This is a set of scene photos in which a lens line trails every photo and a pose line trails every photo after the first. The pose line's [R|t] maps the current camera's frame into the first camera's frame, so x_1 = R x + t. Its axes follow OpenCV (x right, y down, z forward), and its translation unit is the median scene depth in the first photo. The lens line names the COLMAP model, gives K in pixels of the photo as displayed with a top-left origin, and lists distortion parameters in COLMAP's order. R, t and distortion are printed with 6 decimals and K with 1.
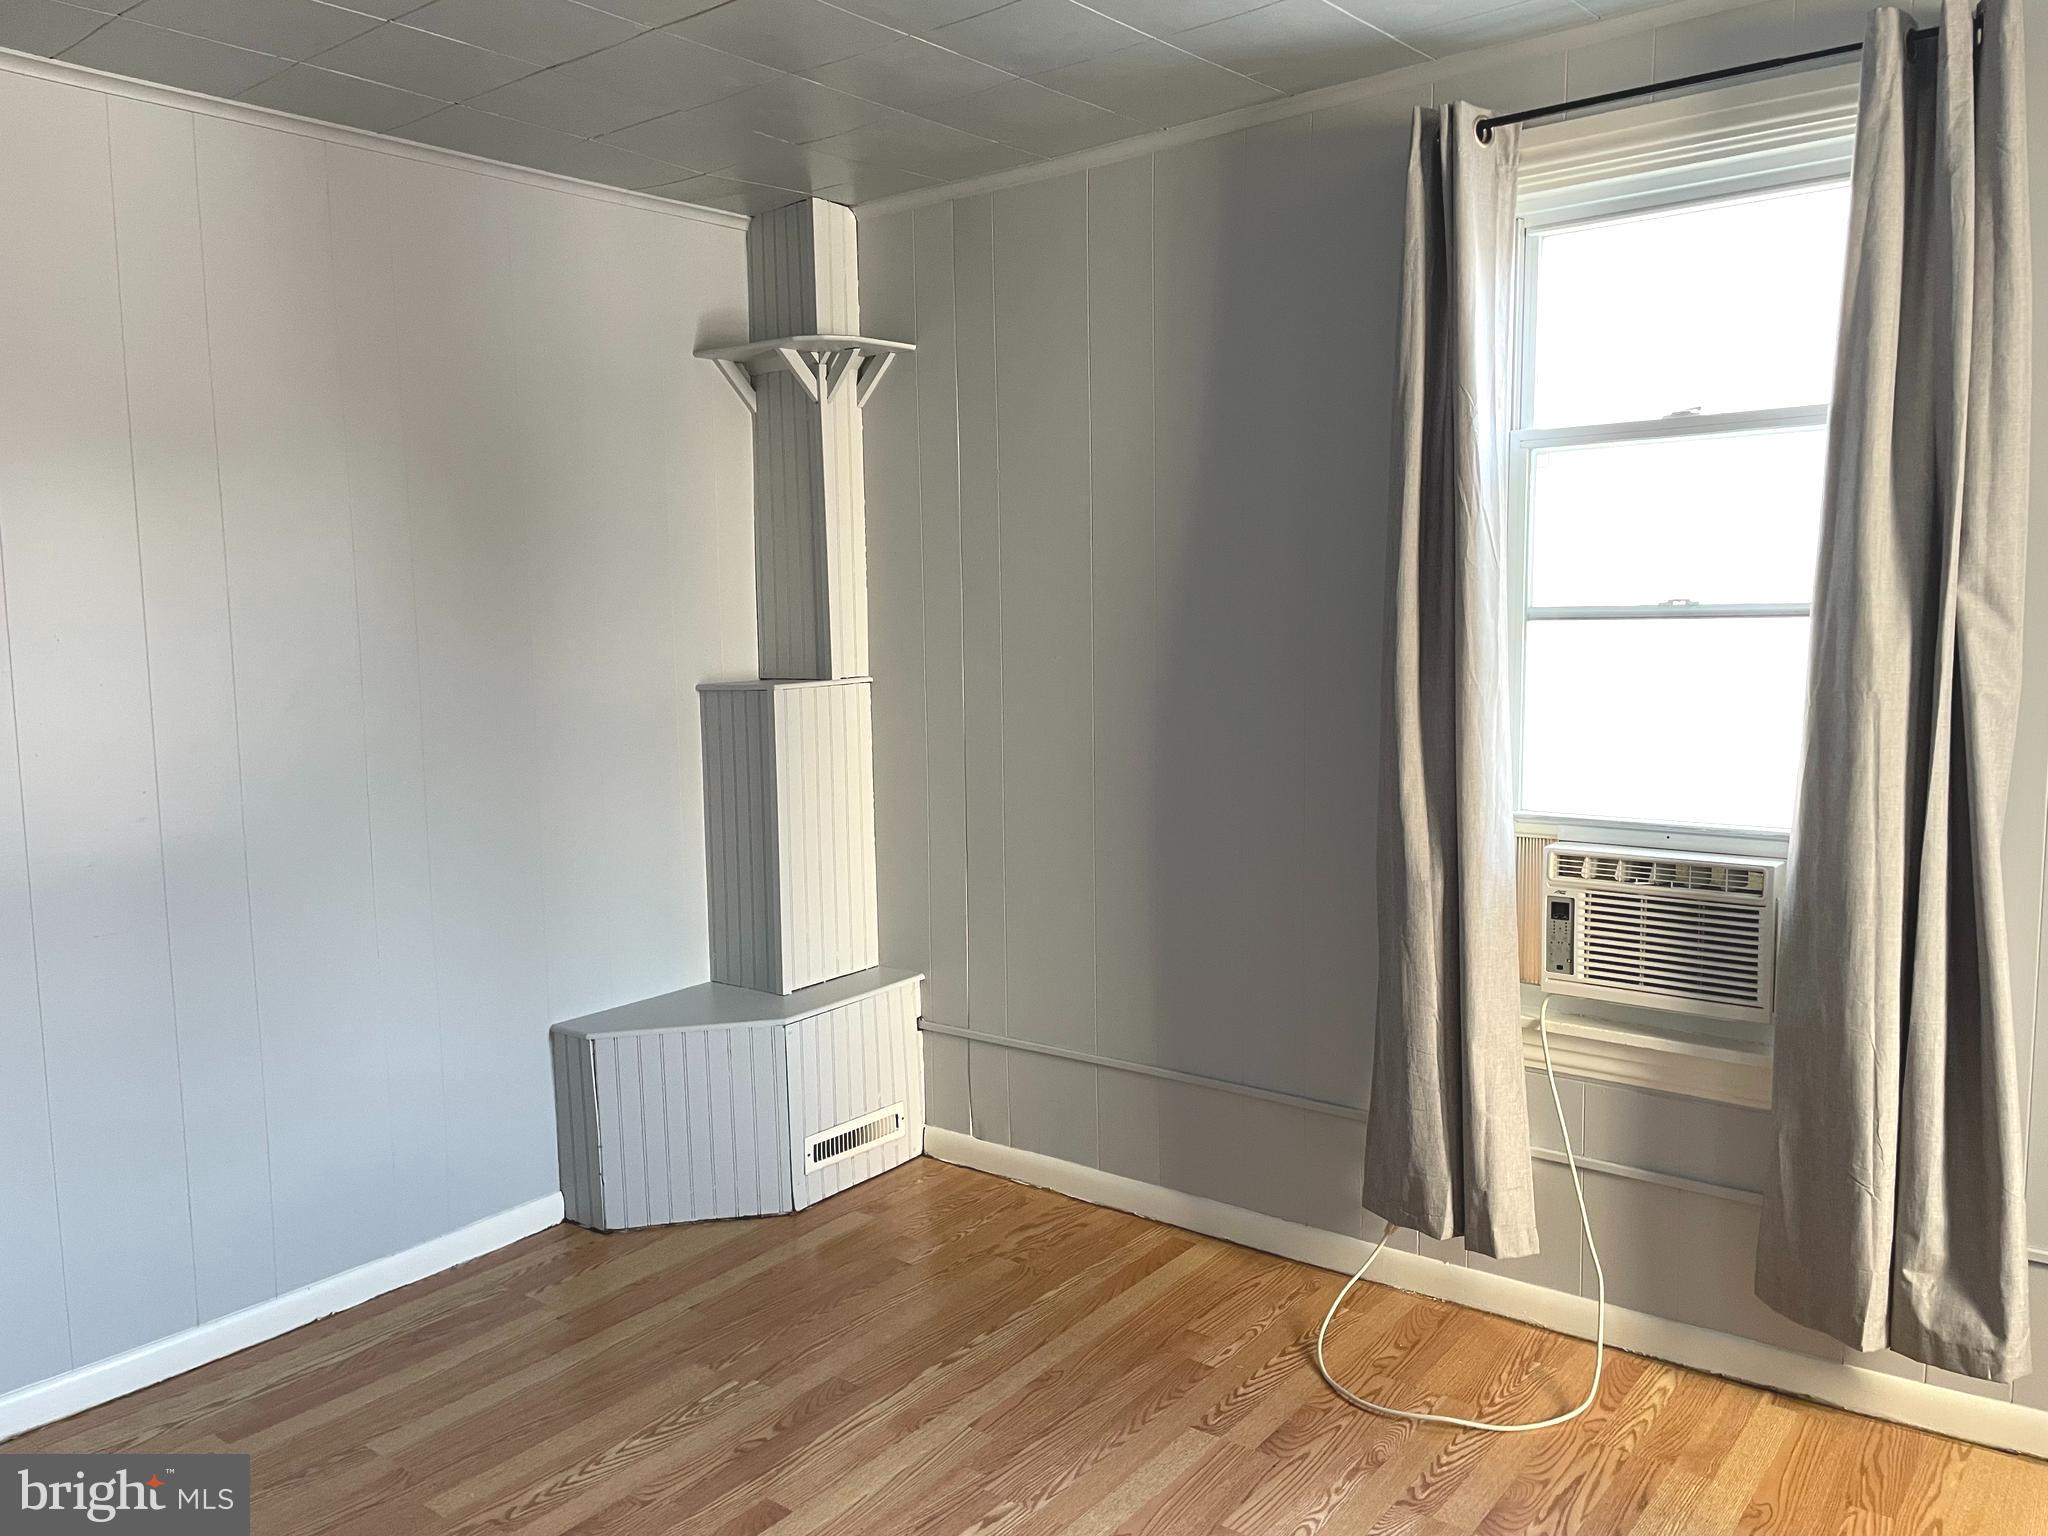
lens RADIAL K [[1537.7, 0, 1038.0], [0, 1537.7, 766.4], [0, 0, 1]] dist [0.073606, -0.099179]
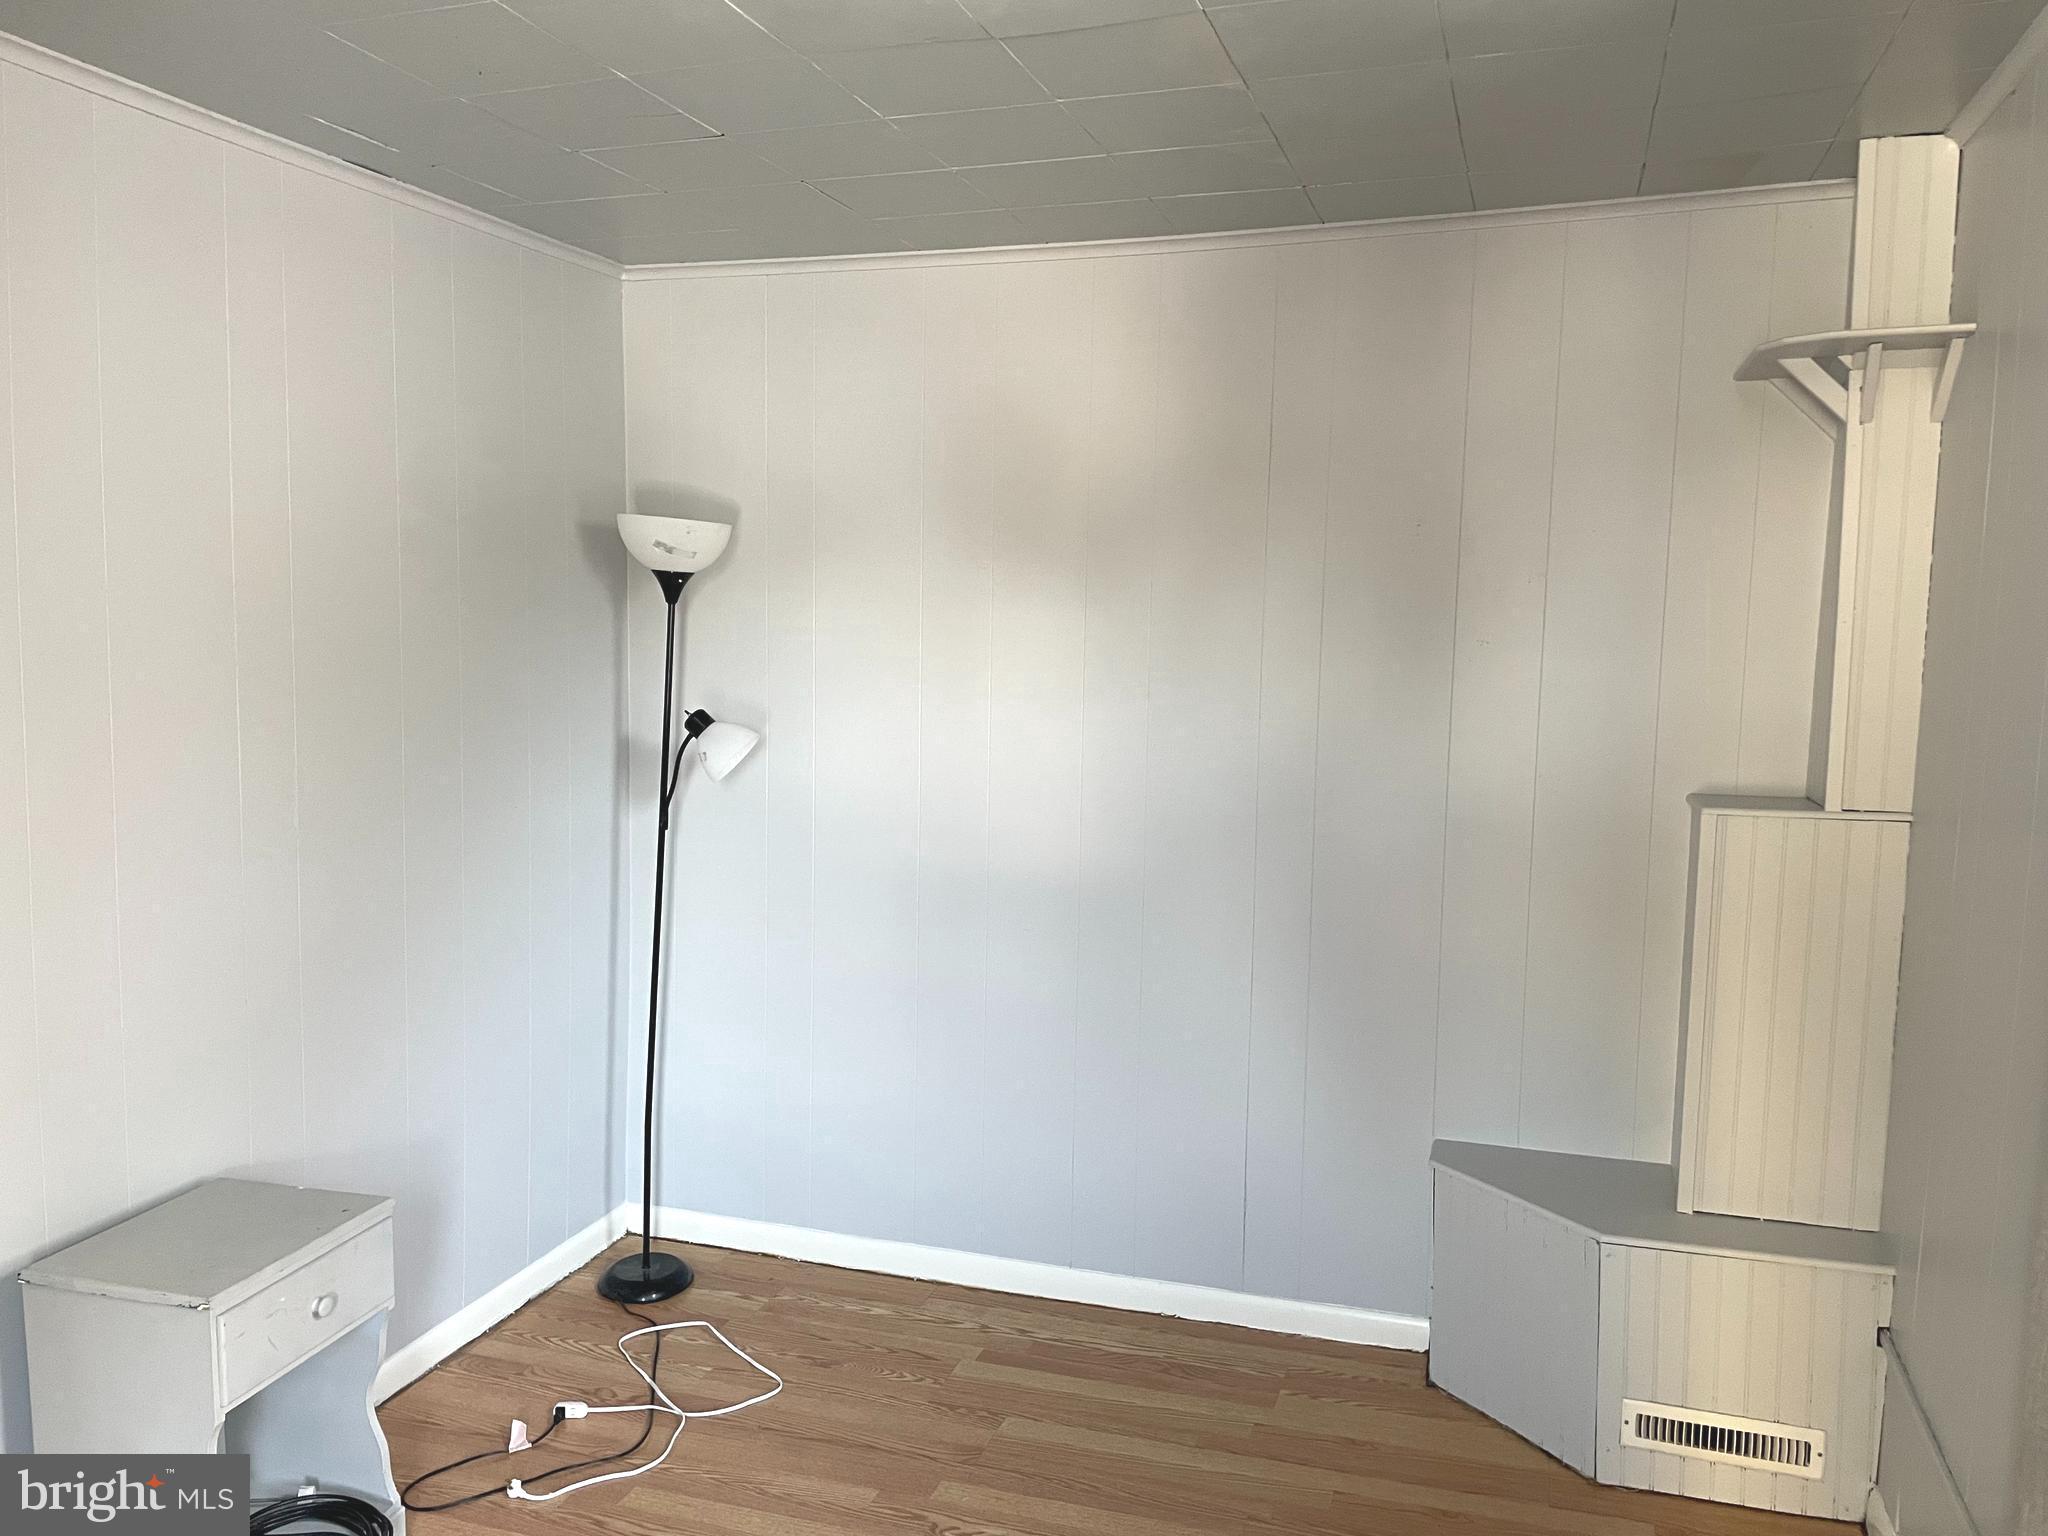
lens RADIAL K [[1537.7, 0, 1035.9], [0, 1537.7, 762.6], [0, 0, 1]] dist [0.073606, -0.099179]
pose [[0.345116, 0.111368, -0.931929, 0.442916], [-0.118556, 0.990154, 0.074422, -0.096402], [0.931042, 0.084802, 0.354921, 0.436267]]
